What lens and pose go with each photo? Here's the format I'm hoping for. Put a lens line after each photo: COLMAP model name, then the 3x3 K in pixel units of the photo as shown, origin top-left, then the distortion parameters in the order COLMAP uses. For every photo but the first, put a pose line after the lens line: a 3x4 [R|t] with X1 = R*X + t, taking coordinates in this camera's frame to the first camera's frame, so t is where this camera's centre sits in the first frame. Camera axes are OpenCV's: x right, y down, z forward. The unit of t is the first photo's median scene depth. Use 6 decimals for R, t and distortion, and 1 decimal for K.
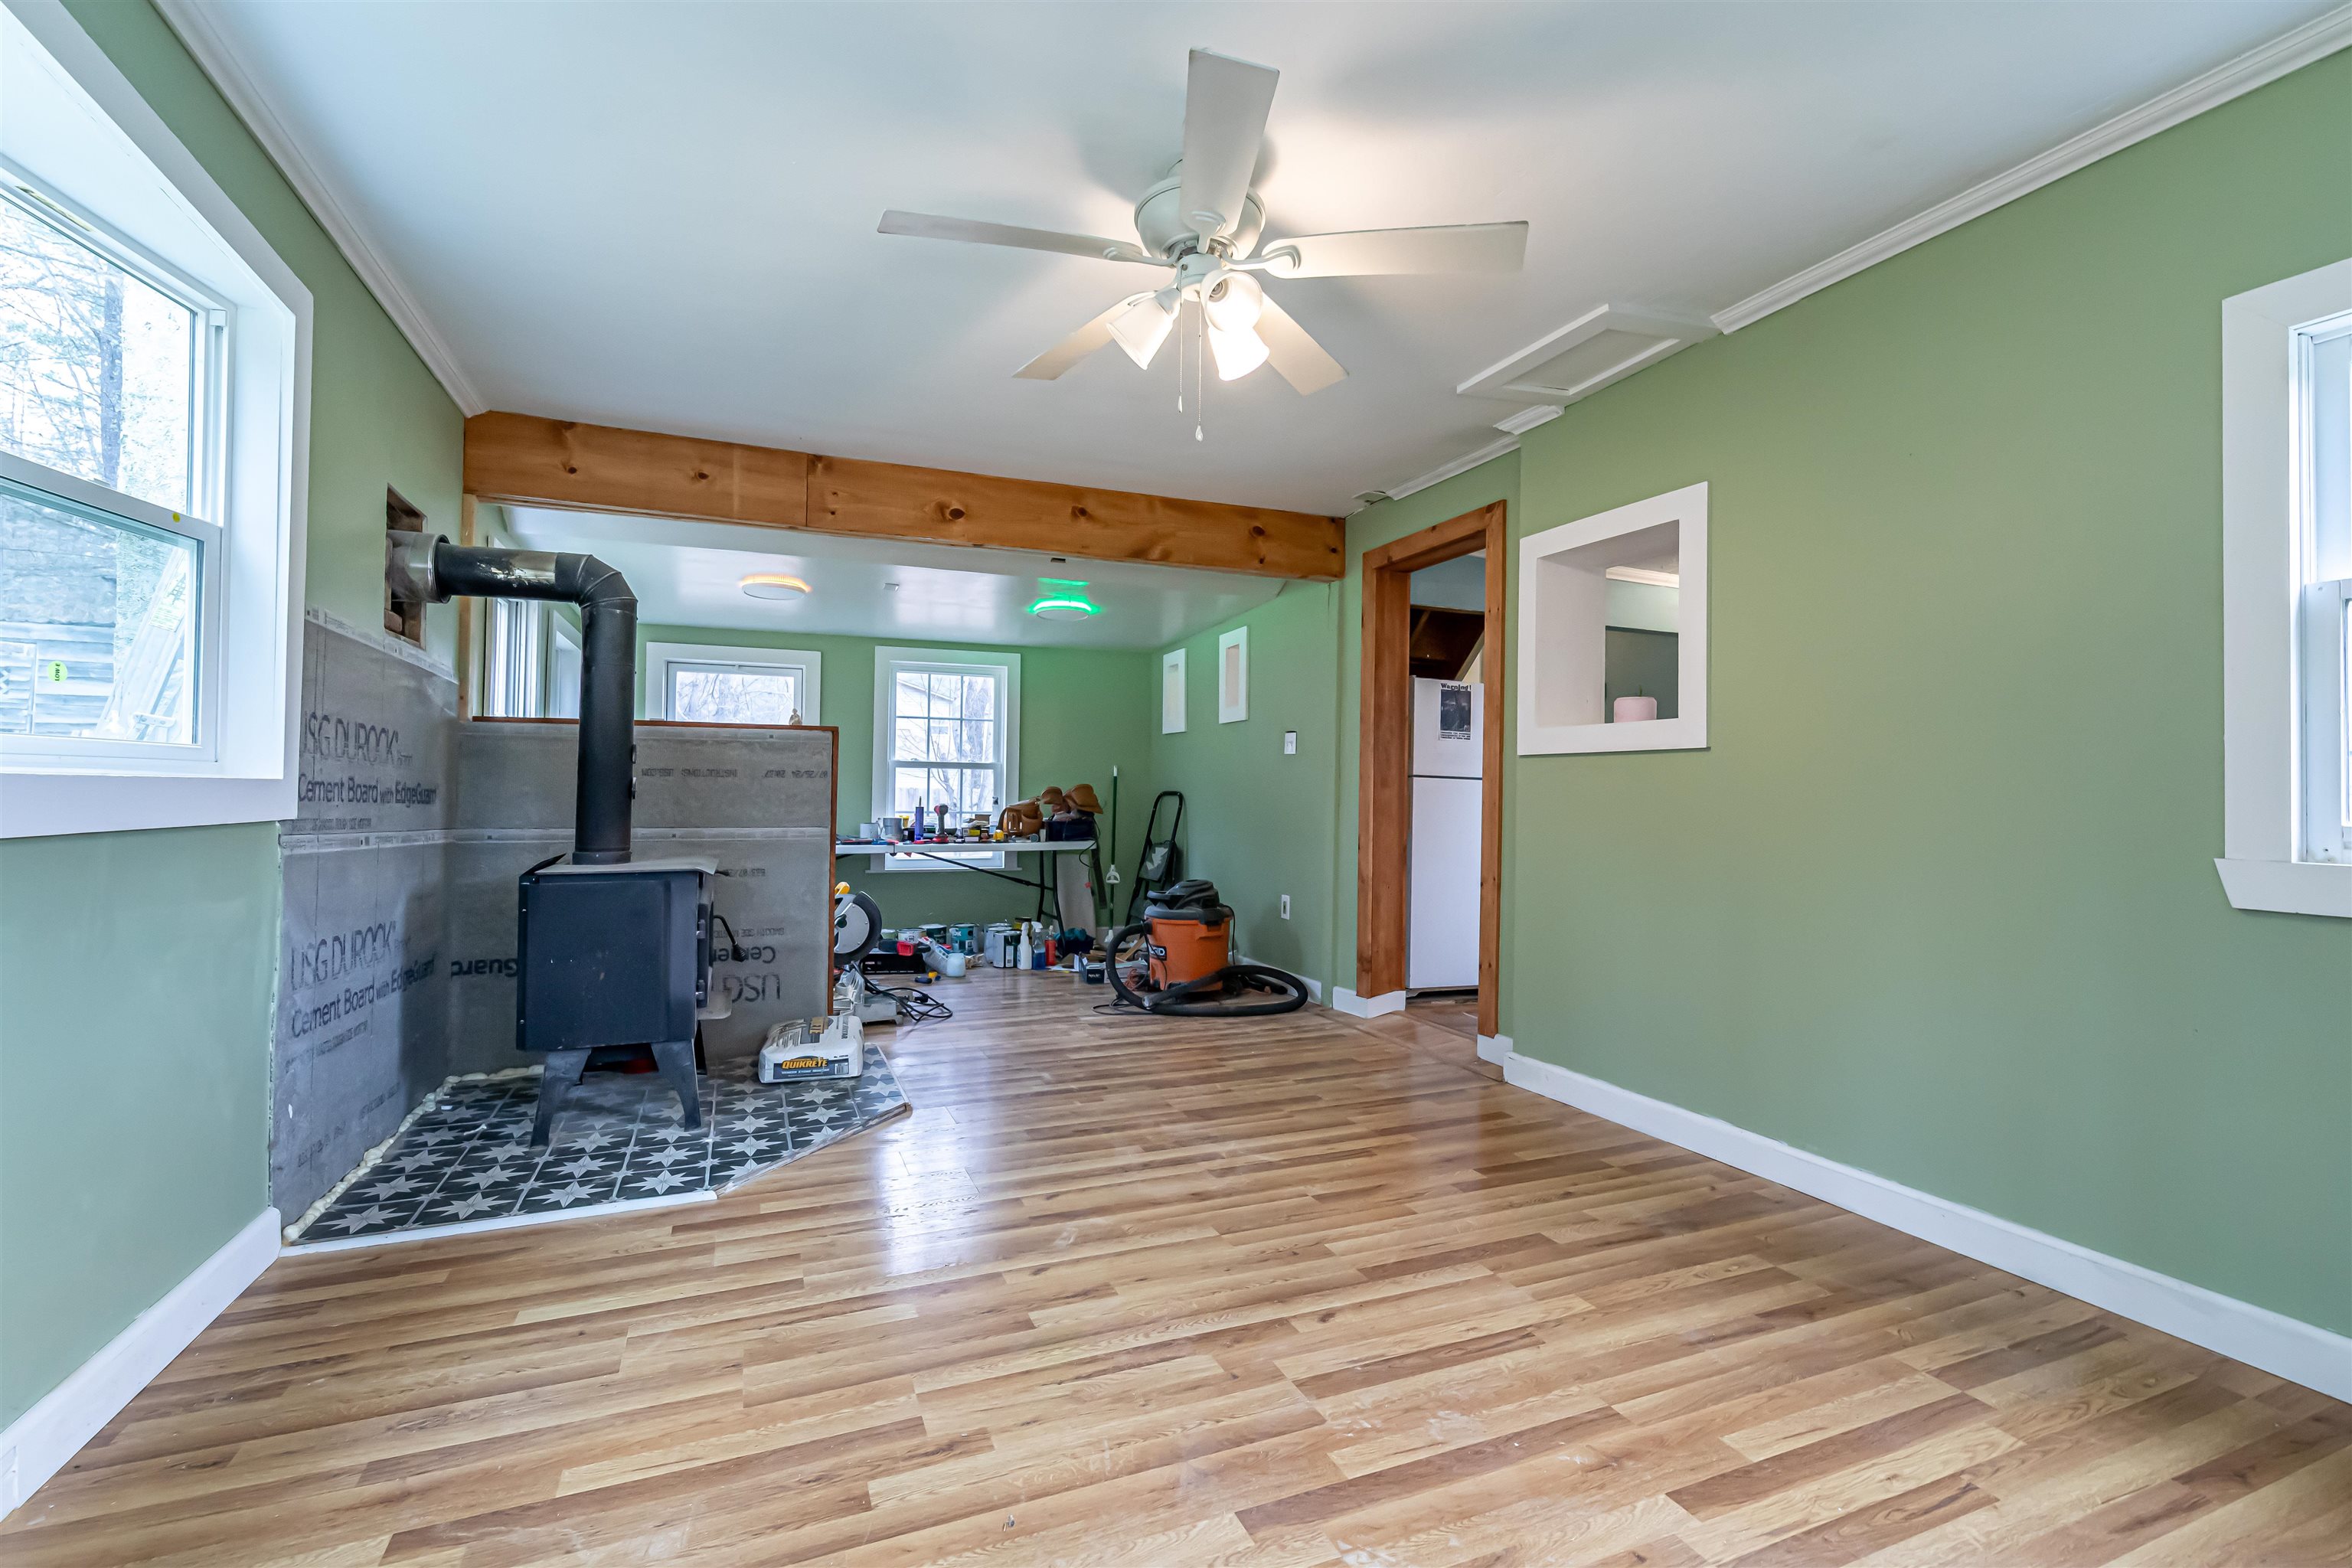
lens RADIAL K [[1053.8, 0, 1184.7], [0, 1053.8, 761.5], [0, 0, 1]] dist [-0.000725, -0.000950]
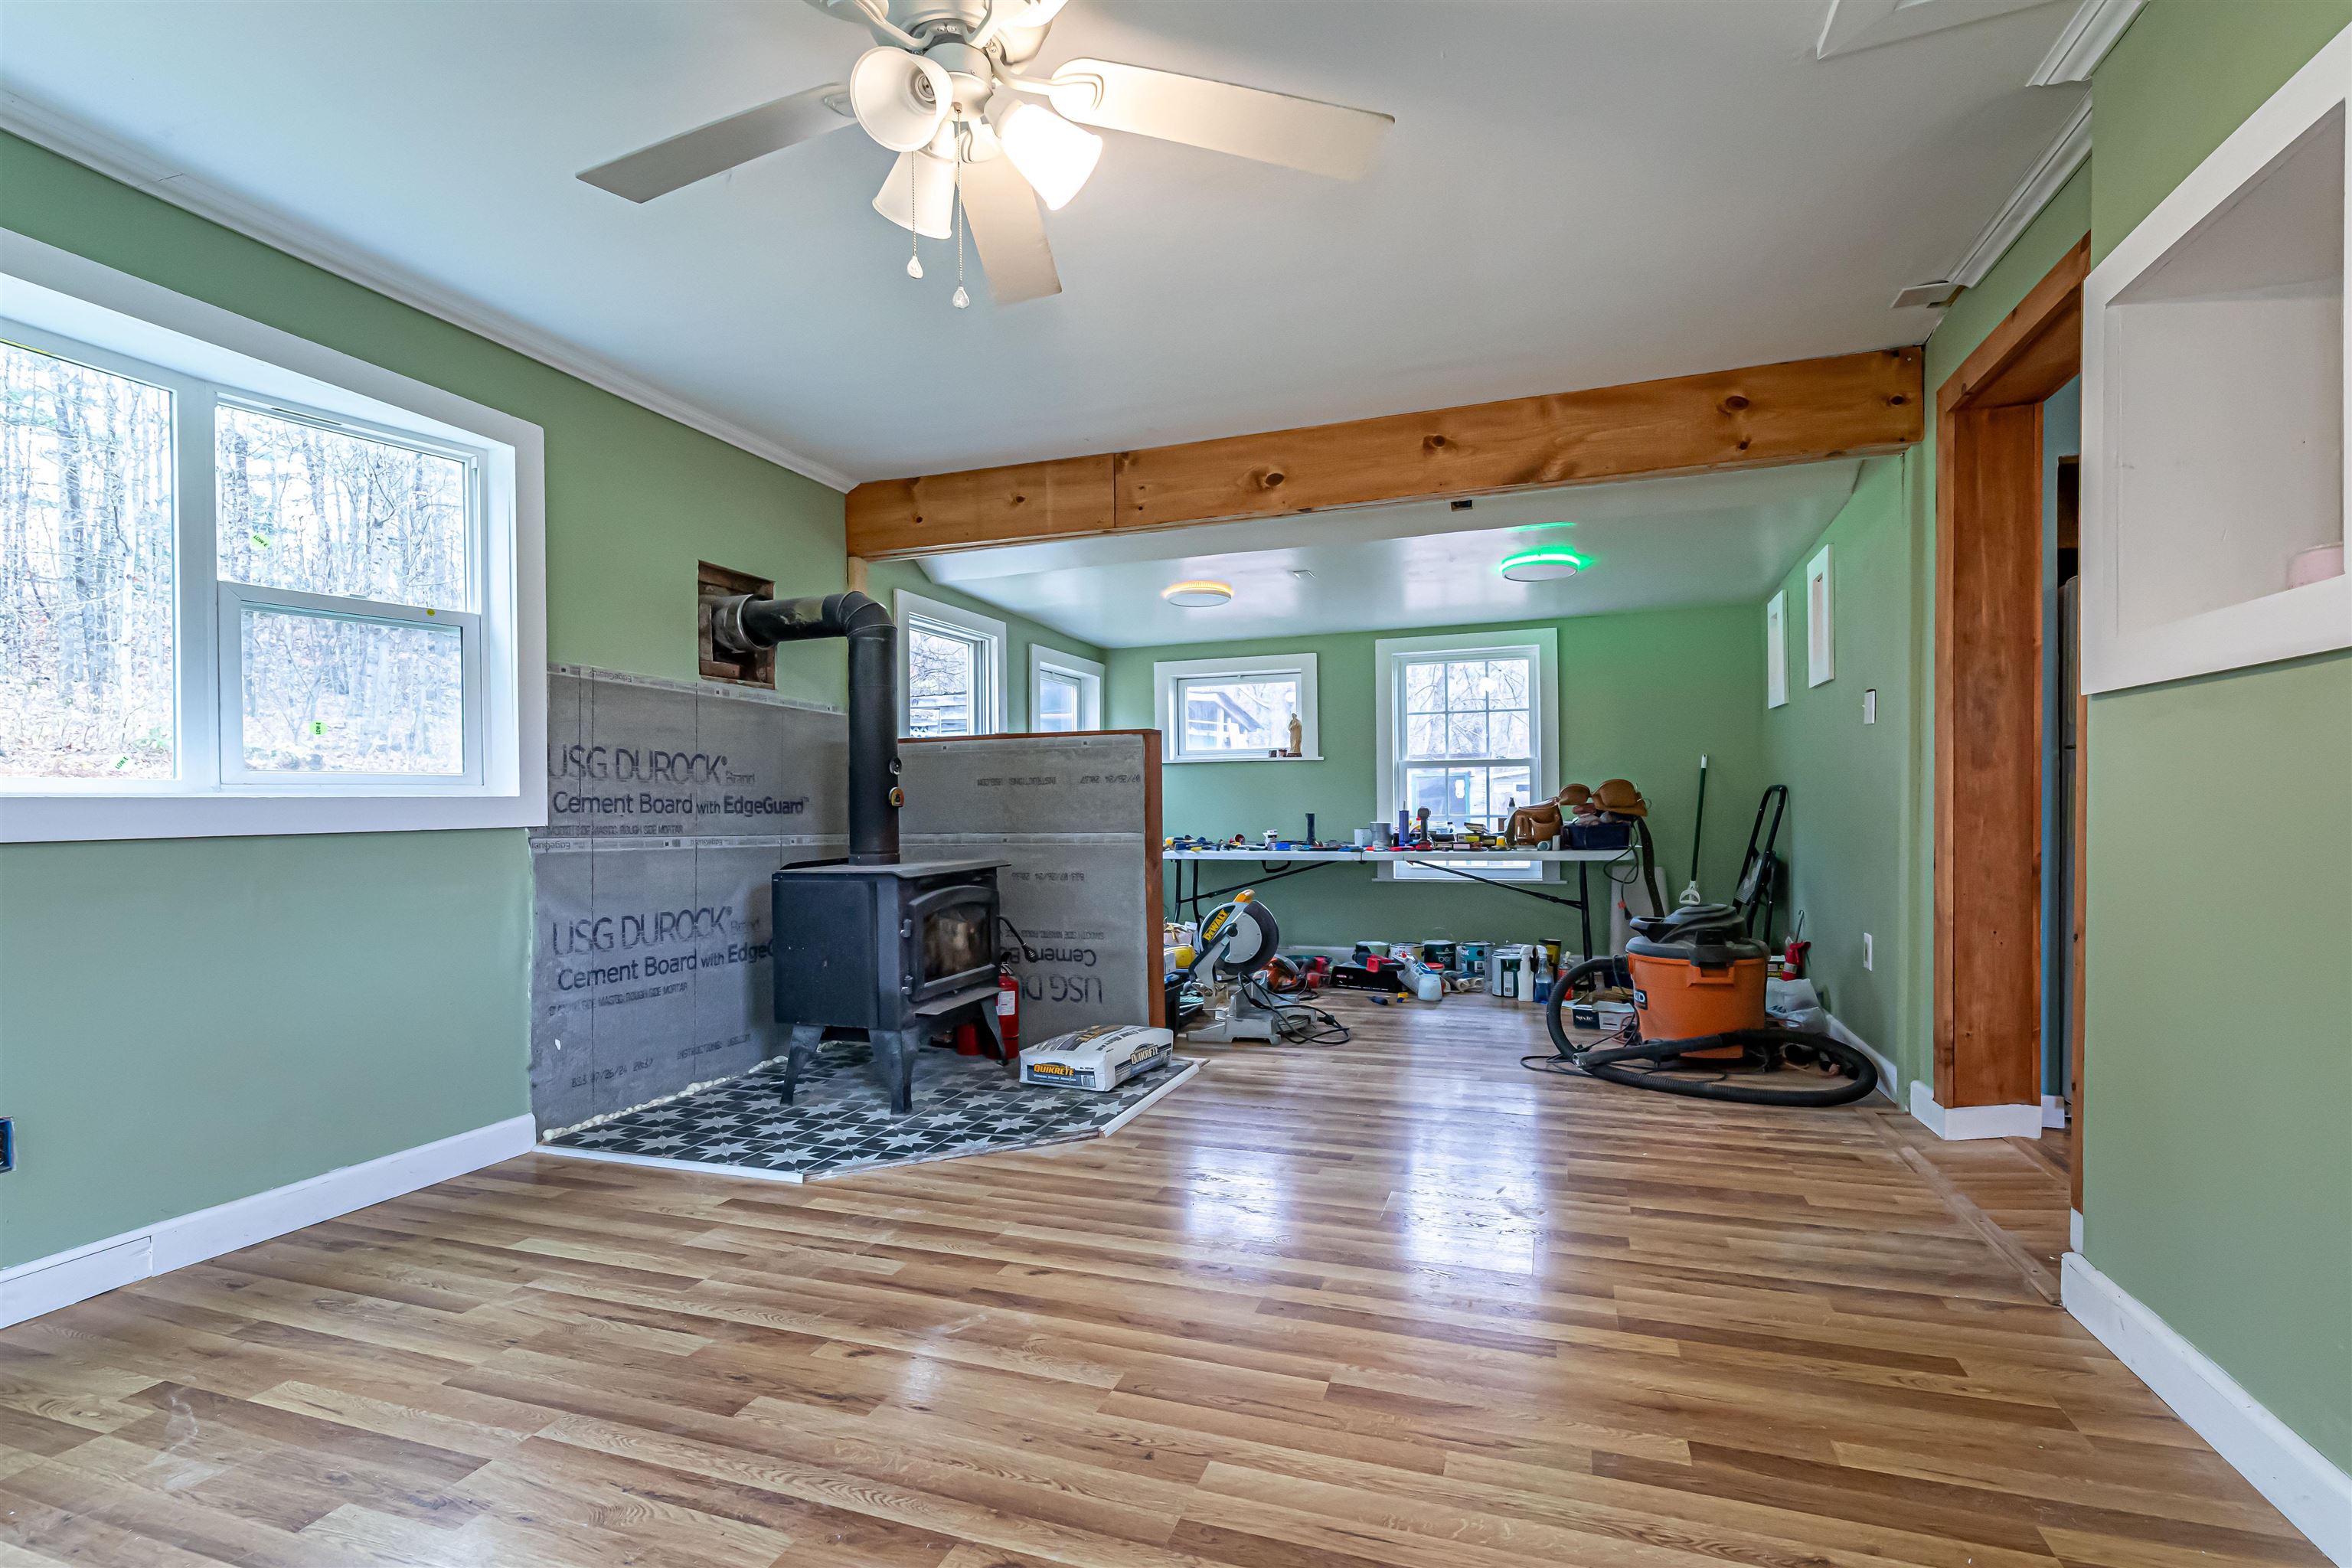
lens RADIAL K [[1050.6, 0, 1167.1], [0, 1050.6, 797.7], [0, 0, 1]] dist [0.000780, -0.000078]
pose [[0.728075, -0.022407, -0.685131, 0.372292], [0.042158, 0.999037, 0.012128, 0.020862], [0.684200, -0.037714, 0.728319, 0.333390]]
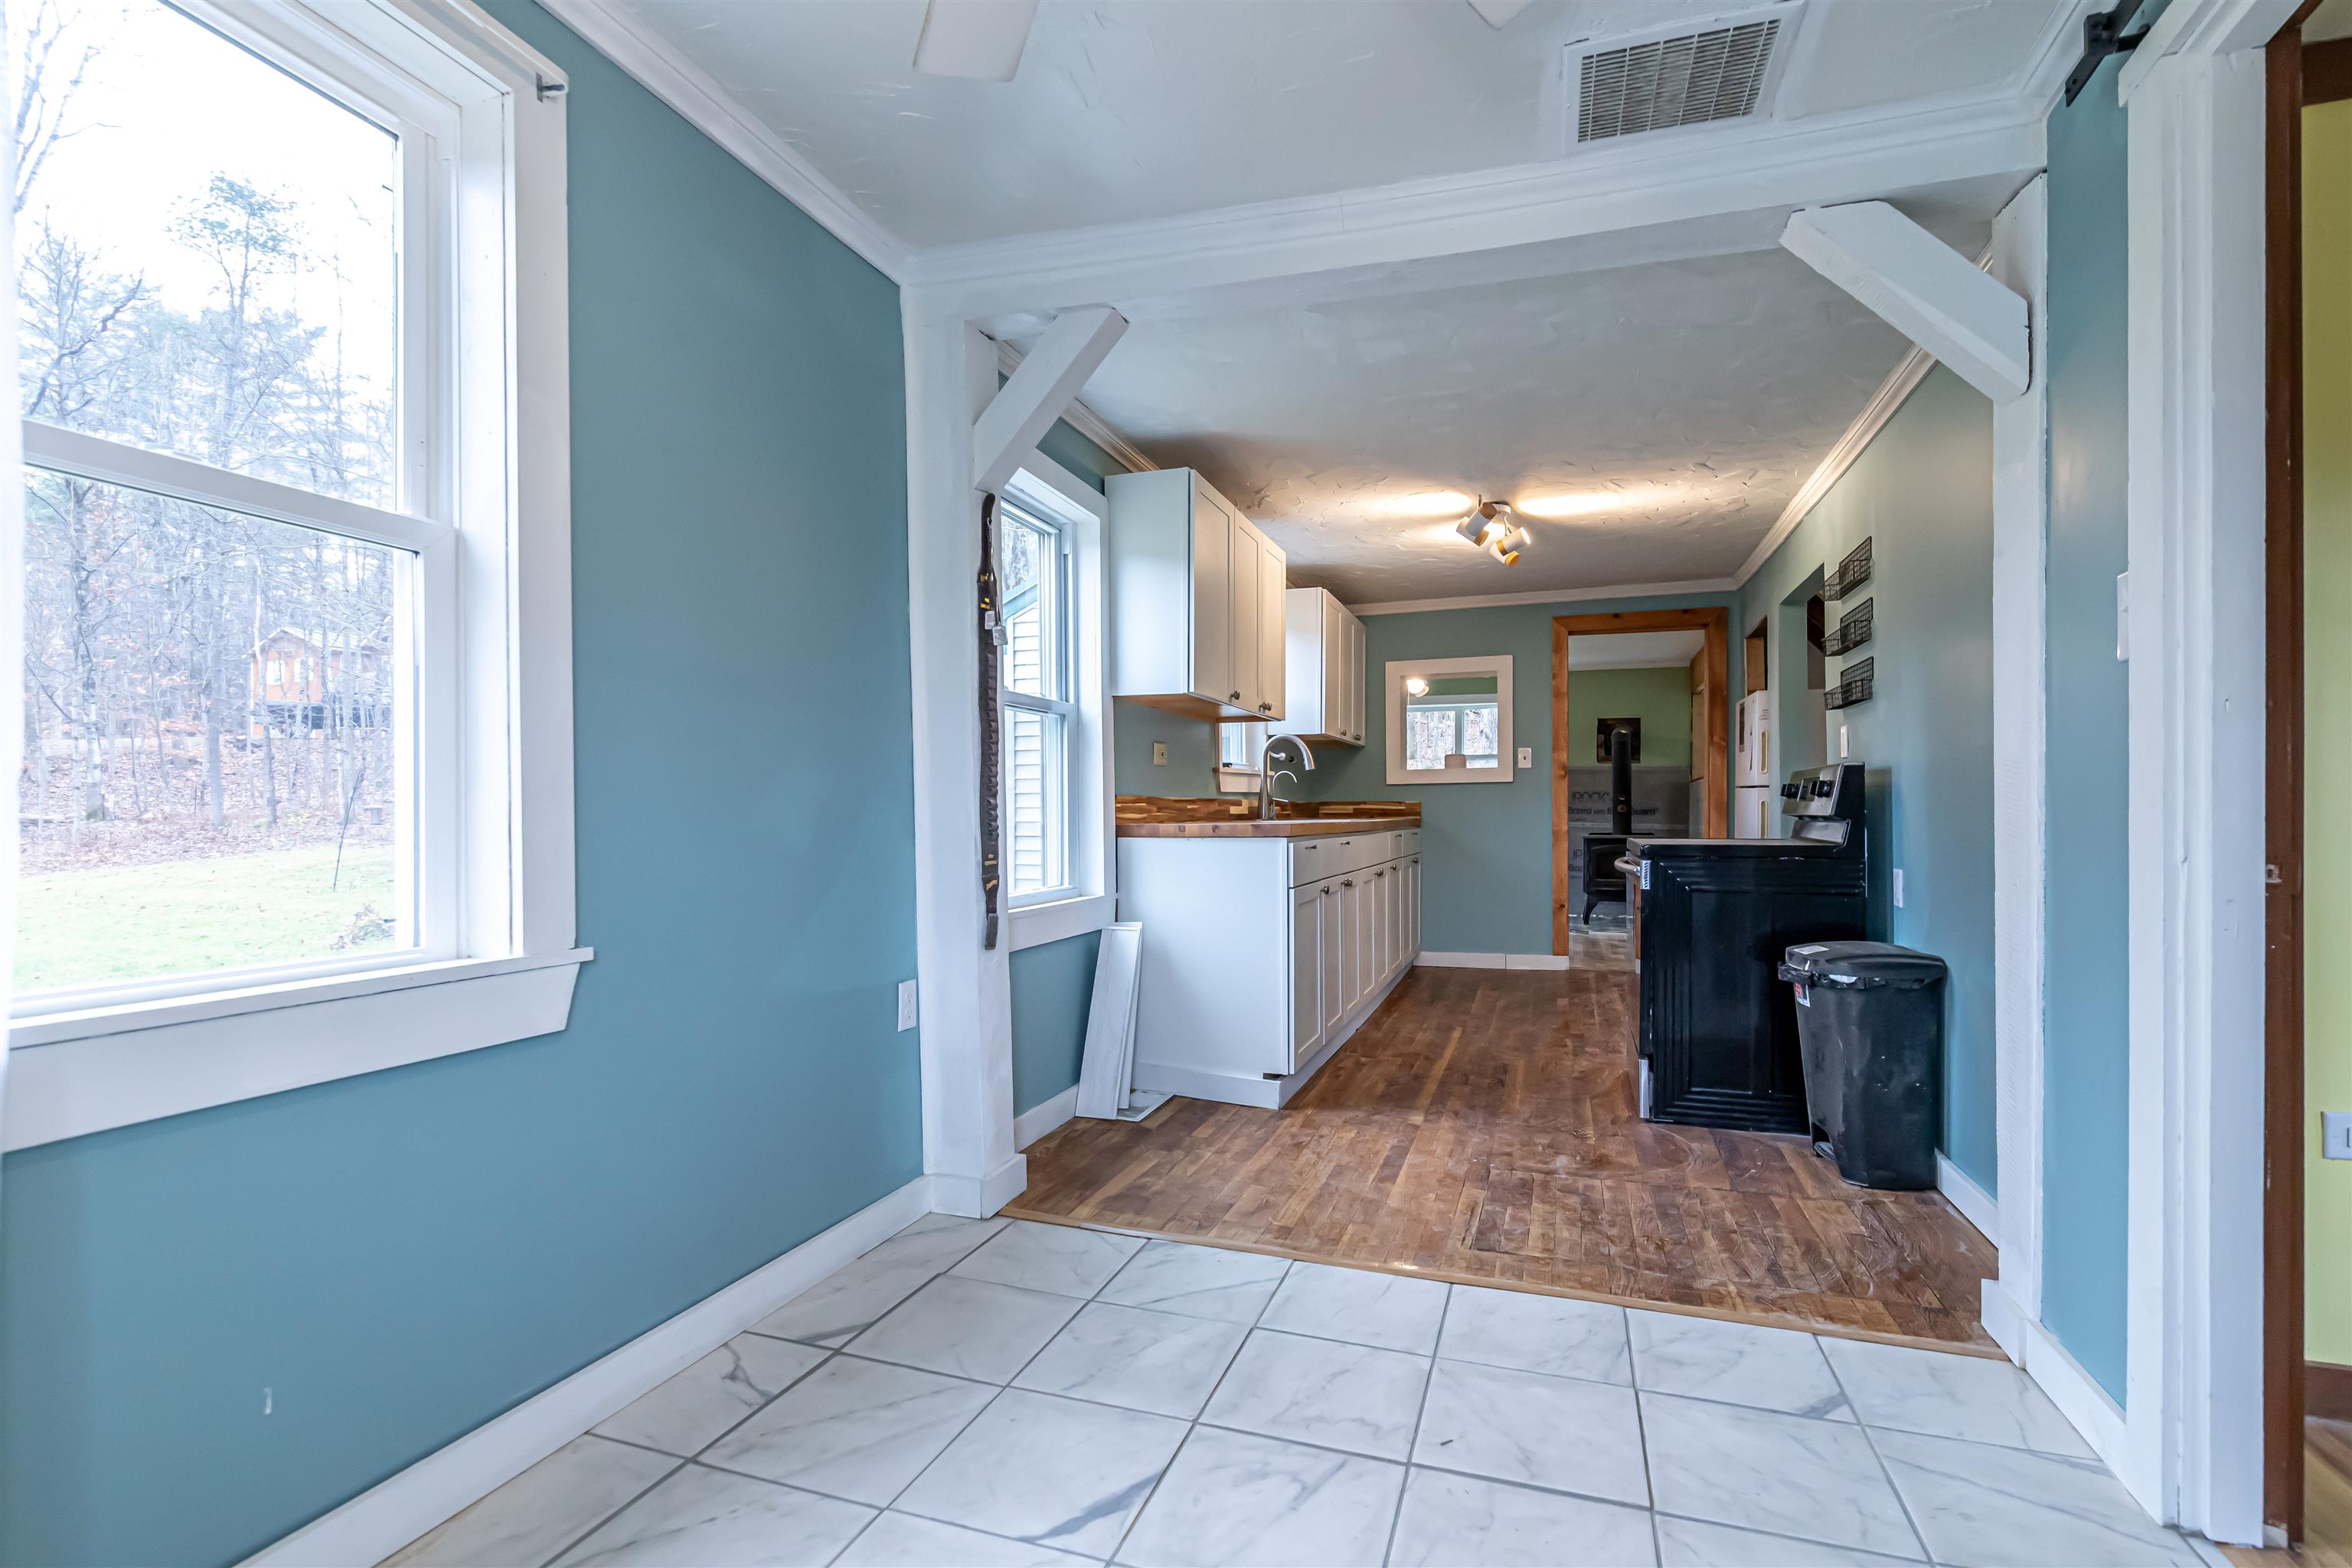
lens RADIAL K [[1052.6, 0, 1179.5], [0, 1052.6, 813.0], [0, 0, 1]] dist [0.000504, -0.000870]
pose [[-0.691237, -0.010573, -0.722551, 1.899375], [0.017479, 0.999356, -0.031345, 0.085690], [0.722416, -0.034296, -0.690607, 1.722184]]
